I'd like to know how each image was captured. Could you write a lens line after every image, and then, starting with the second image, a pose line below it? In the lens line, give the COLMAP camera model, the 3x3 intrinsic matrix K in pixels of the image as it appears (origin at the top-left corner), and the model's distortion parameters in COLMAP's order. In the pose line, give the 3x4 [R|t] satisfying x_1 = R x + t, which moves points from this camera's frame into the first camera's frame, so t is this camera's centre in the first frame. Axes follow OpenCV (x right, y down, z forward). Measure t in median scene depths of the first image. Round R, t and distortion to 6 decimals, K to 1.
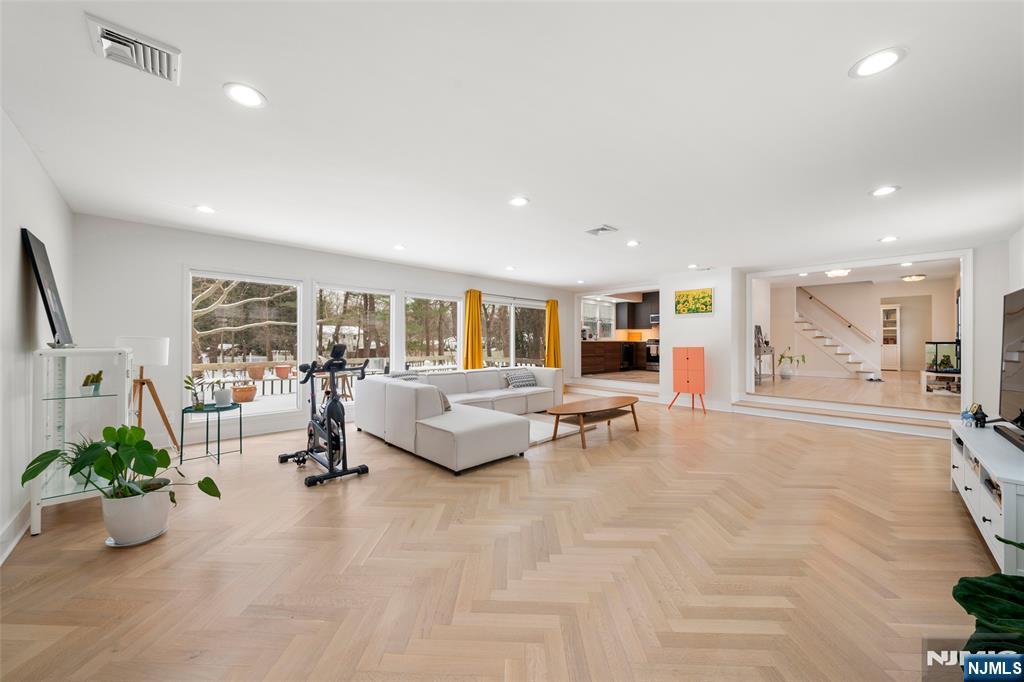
lens RADIAL K [[368.6, 0, 508.2], [0, 368.6, 341.6], [0, 0, 1]] dist [0.009288, -0.000022]
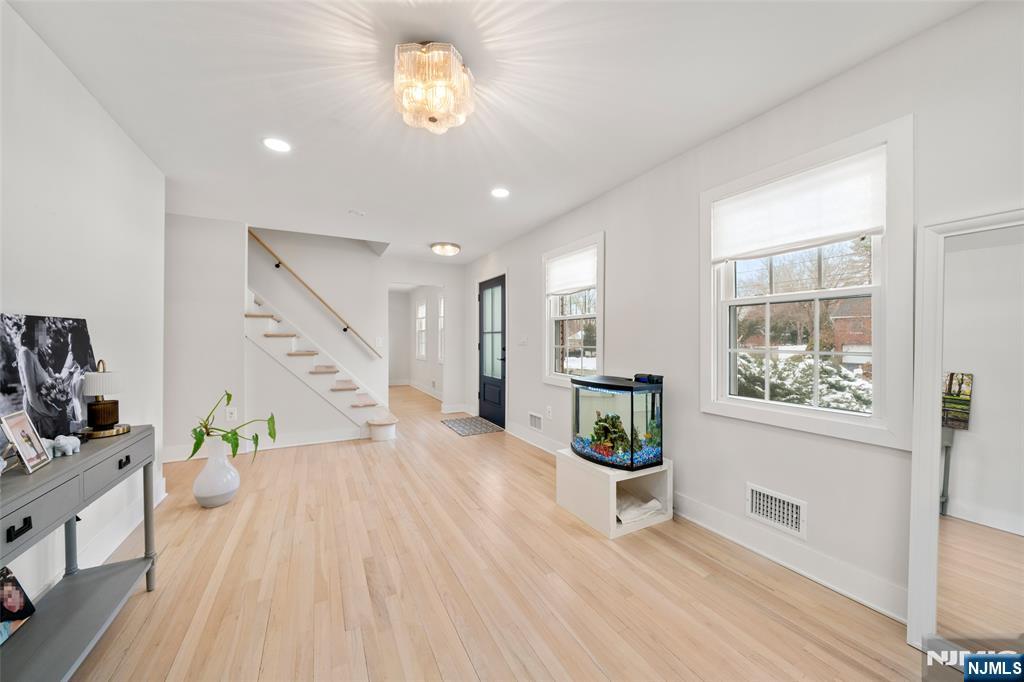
lens RADIAL K [[368.6, 0, 508.2], [0, 368.6, 341.6], [0, 0, 1]] dist [0.009288, -0.000022]
pose [[0.282911, 0.002375, 0.959143, 0.535070], [-0.001058, 0.999997, -0.002164, -0.026949], [-0.959145, -0.000403, 0.282913, 0.697816]]
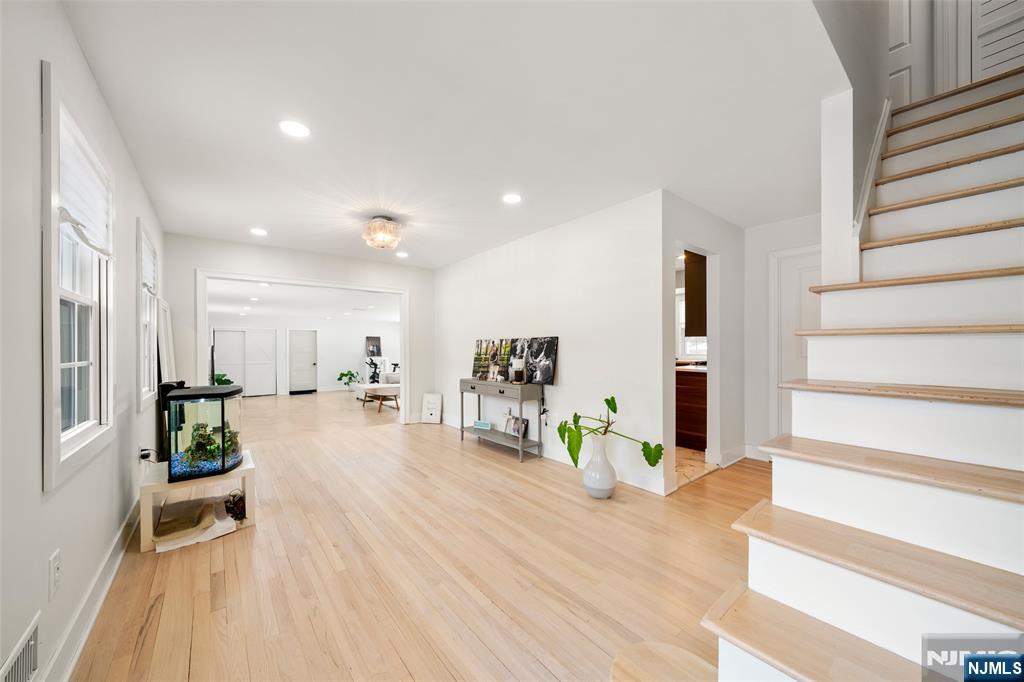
lens RADIAL K [[368.6, 0, 508.2], [0, 368.6, 341.6], [0, 0, 1]] dist [0.009288, -0.000022]
pose [[-0.095911, -0.008104, -0.995357, 1.074020], [0.000071, 0.999967, -0.008149, -0.029934], [0.995390, -0.000852, -0.095908, 0.952429]]
